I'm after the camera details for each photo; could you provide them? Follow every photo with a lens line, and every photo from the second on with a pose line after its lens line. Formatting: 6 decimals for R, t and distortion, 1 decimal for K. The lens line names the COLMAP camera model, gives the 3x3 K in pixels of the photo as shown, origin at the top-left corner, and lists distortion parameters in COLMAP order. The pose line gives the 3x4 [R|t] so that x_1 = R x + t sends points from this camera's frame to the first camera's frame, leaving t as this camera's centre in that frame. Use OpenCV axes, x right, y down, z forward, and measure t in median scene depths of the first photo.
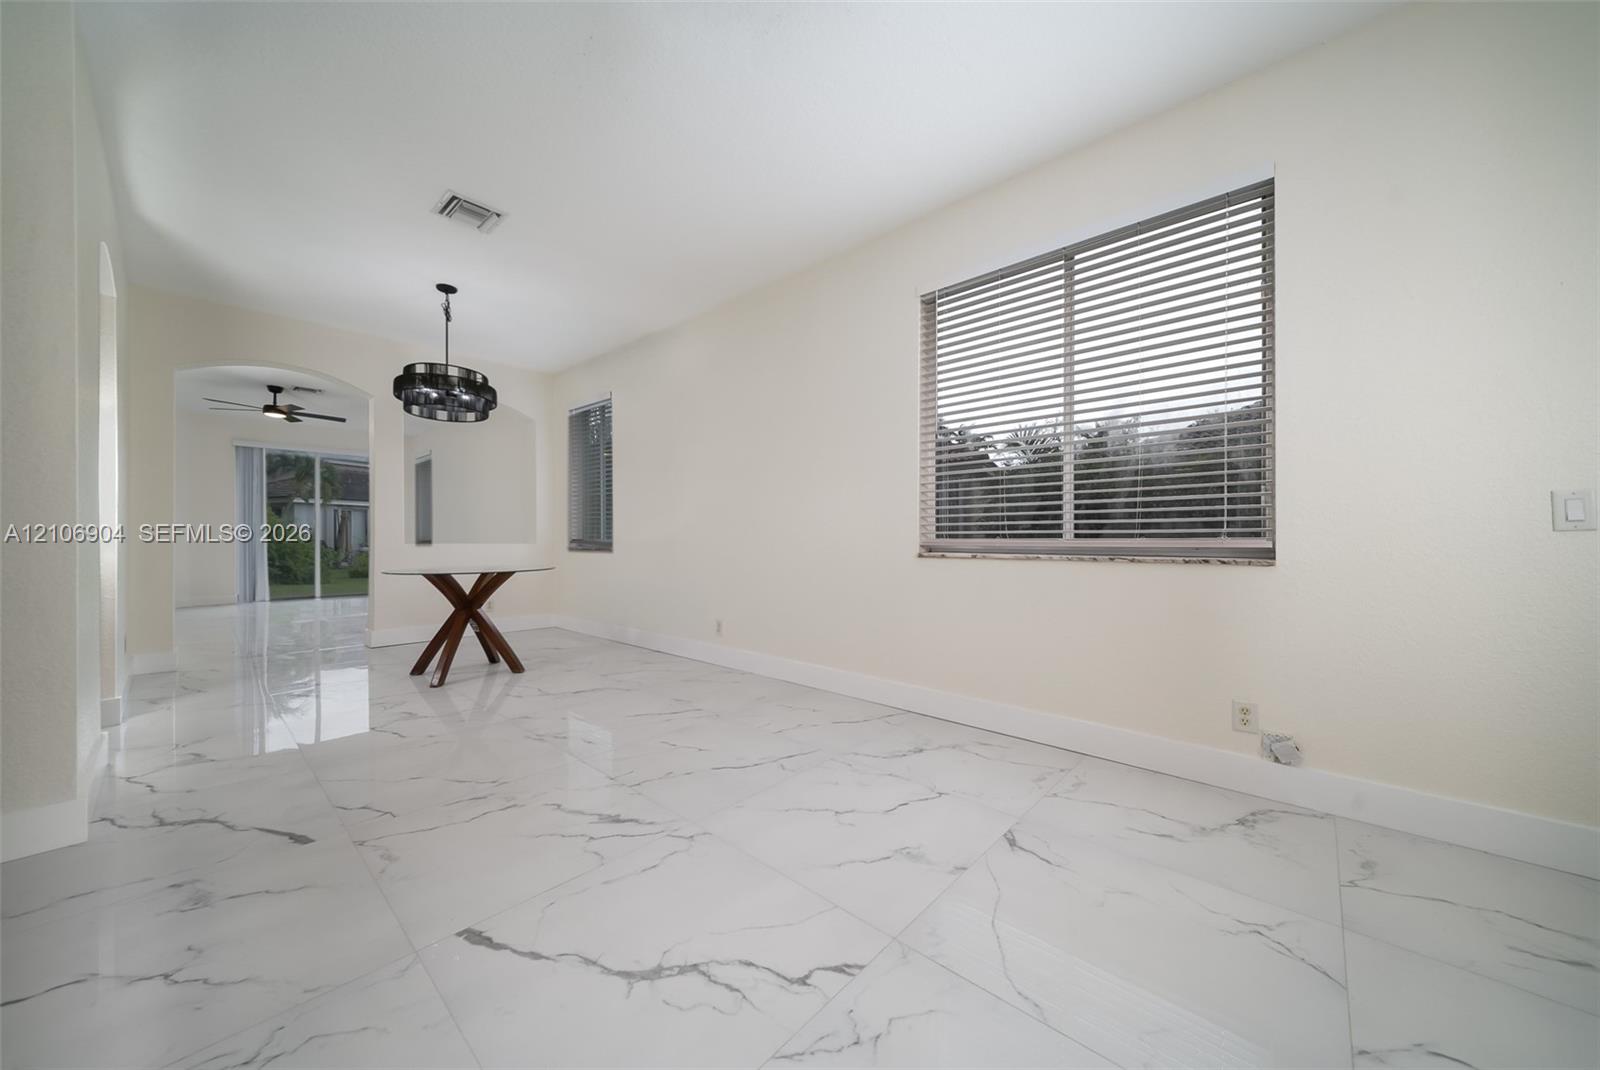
lens RADIAL K [[562.3, 0, 794.4], [0, 562.3, 537.7], [0, 0, 1]] dist [0.020697, -0.008796]
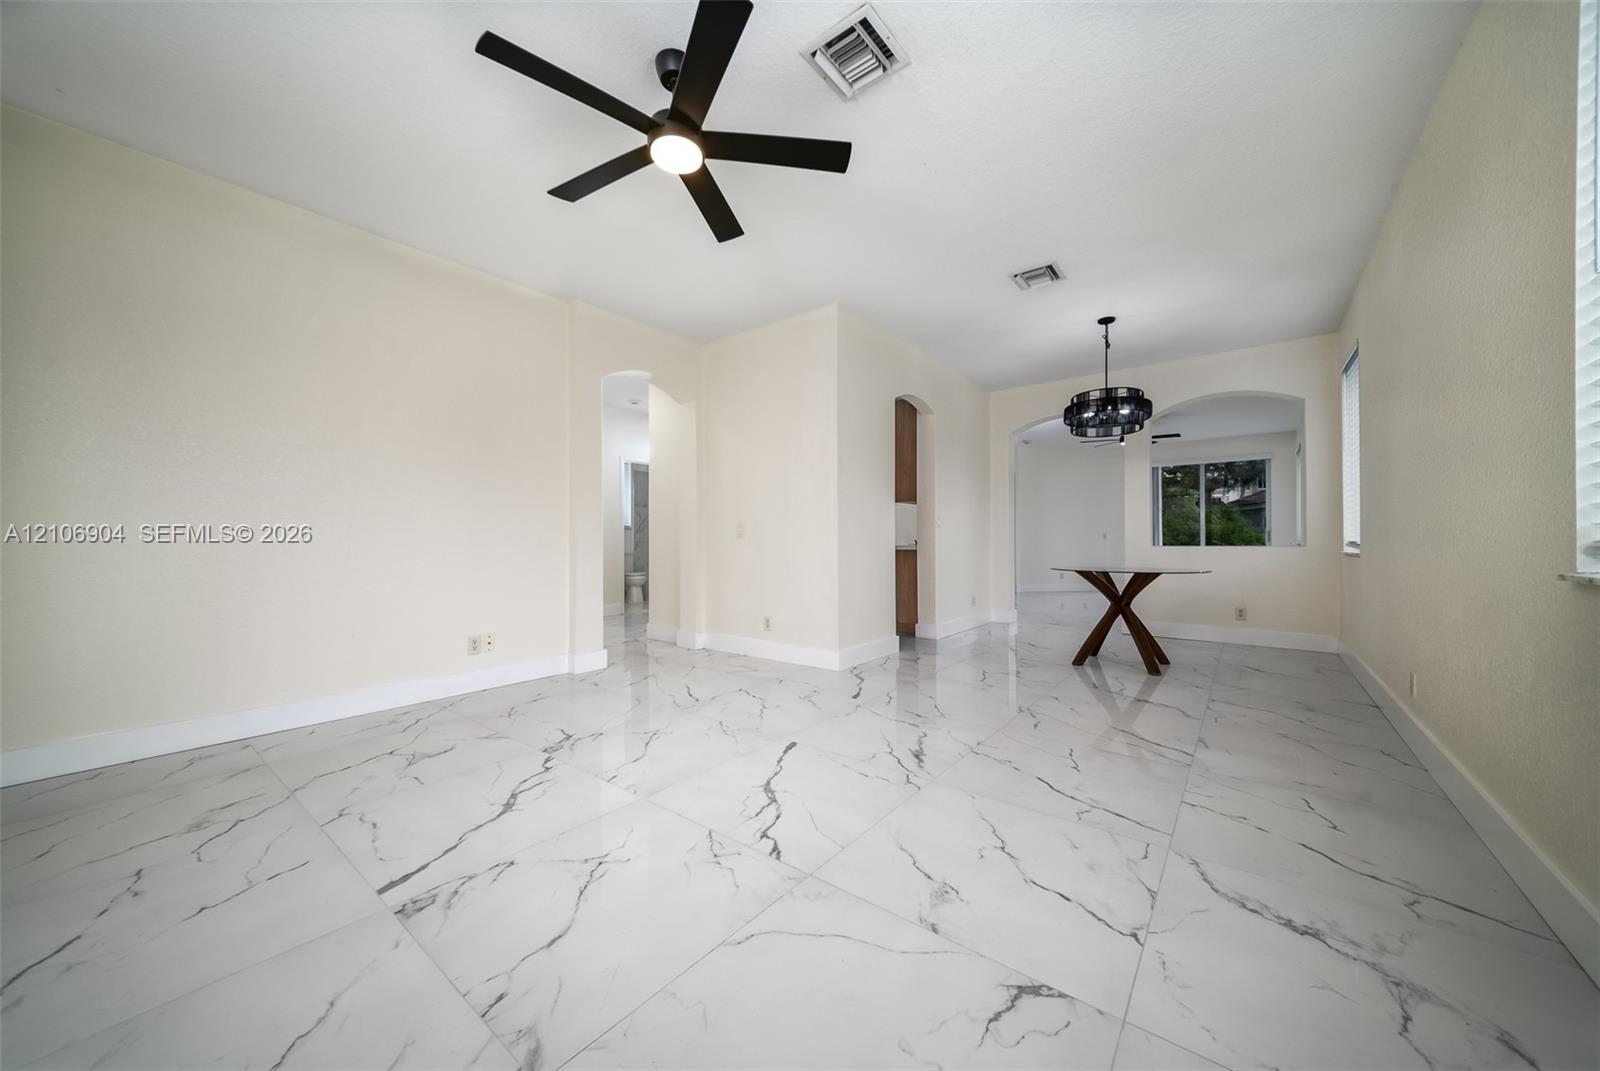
lens RADIAL K [[565.9, 0, 800.0], [0, 565.9, 535.5], [0, 0, 1]] dist [0.006295, -0.000047]
pose [[0.068708, -0.008662, -0.997599, 0.935146], [0.004206, 0.999956, -0.008393, -0.002662], [0.997628, -0.003619, 0.068741, 0.606631]]
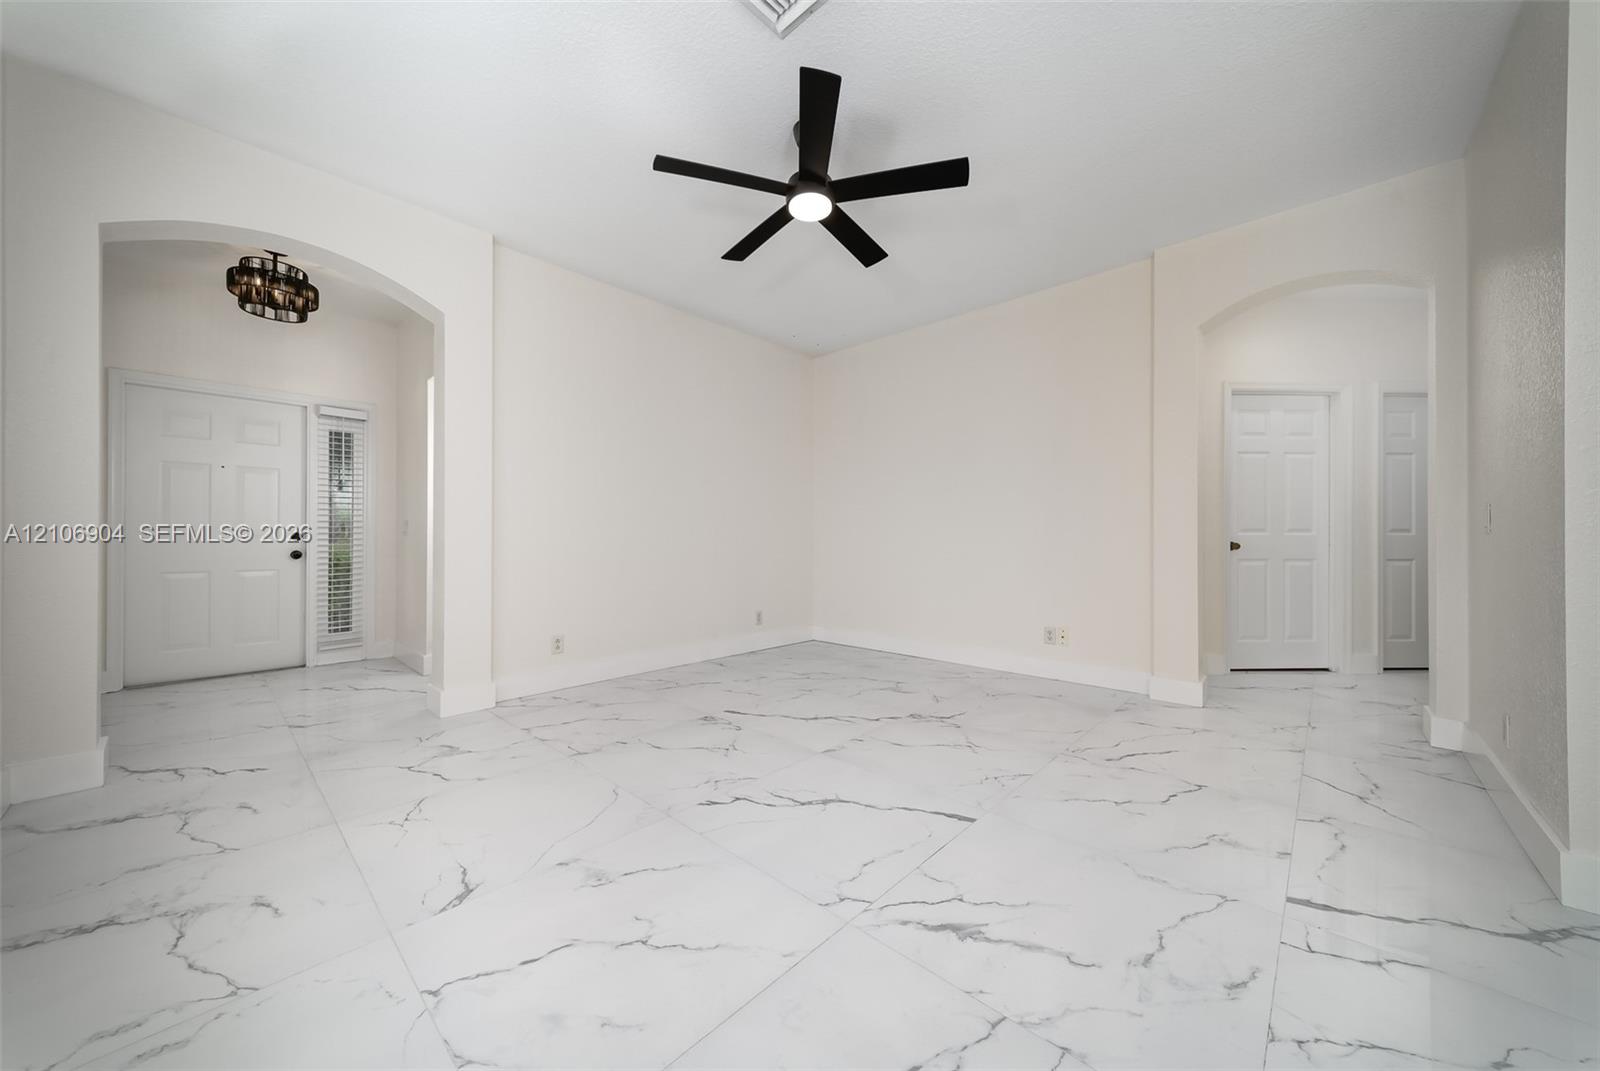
lens RADIAL K [[562.3, 0, 794.4], [0, 562.3, 538.2], [0, 0, 1]] dist [0.020697, -0.008796]
pose [[-0.999813, -0.004322, 0.018861, -0.111799], [-0.004318, 0.999991, 0.000271, -0.001821], [-0.018862, 0.000190, -0.999822, 1.643950]]
